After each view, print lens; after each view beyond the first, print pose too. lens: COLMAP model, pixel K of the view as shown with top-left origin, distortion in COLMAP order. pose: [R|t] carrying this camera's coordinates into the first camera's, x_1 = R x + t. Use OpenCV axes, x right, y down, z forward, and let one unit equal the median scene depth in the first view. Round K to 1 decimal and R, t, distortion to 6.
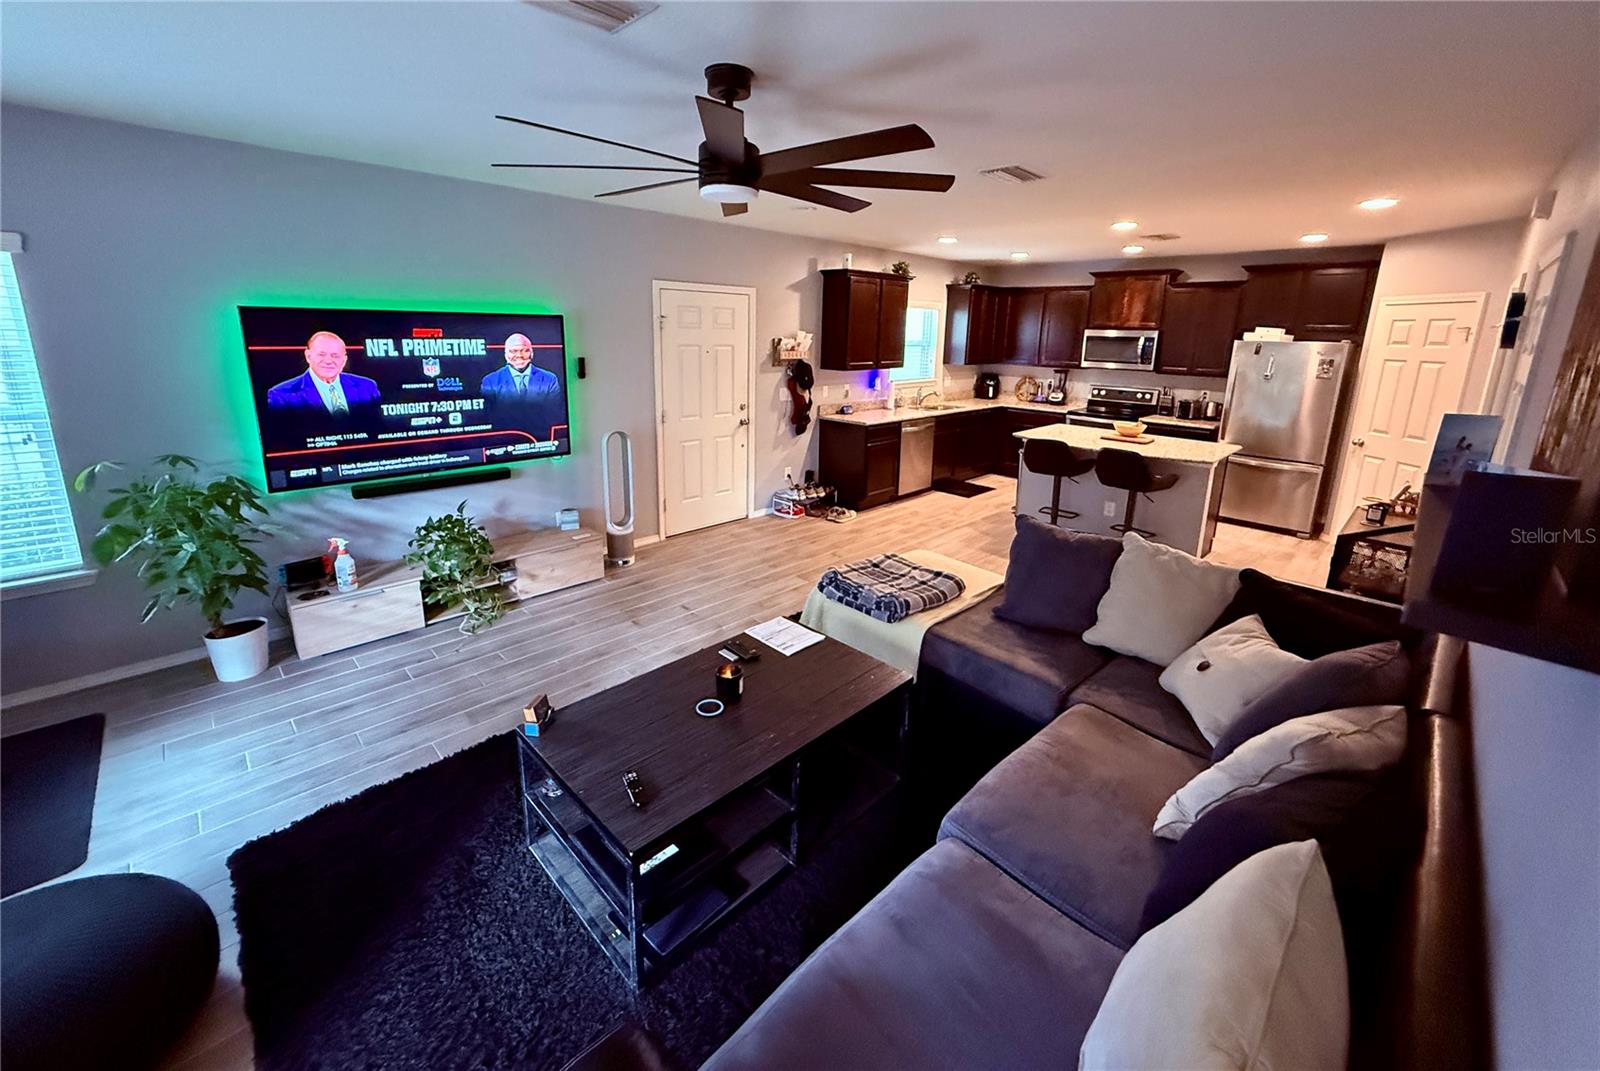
lens RADIAL K [[640.1, 0, 796.6], [0, 640.1, 468.3], [0, 0, 1]] dist [0.001822, -0.000026]
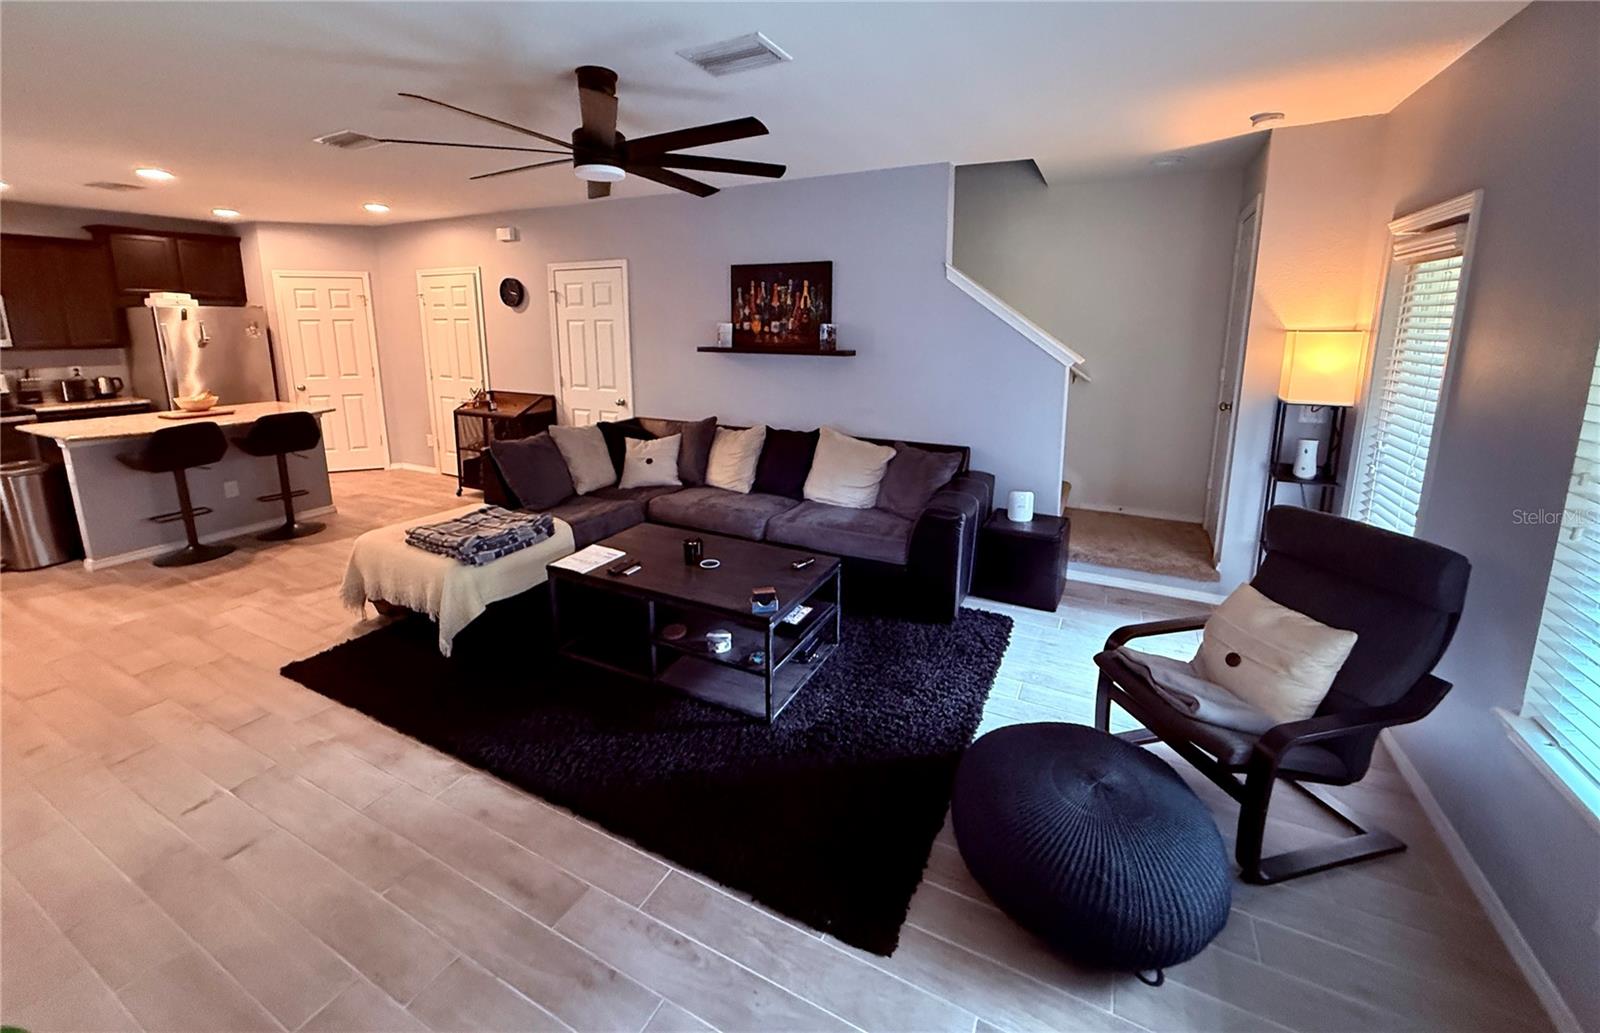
lens RADIAL K [[635.4, 0, 795.0], [0, 635.4, 434.8], [0, 0, 1]] dist [-0.000448, -0.000131]
pose [[-0.310274, -0.191452, 0.931169, -0.443036], [0.196809, 0.945354, 0.259947, -0.065357], [-0.930052, 0.263917, -0.255640, 0.347277]]
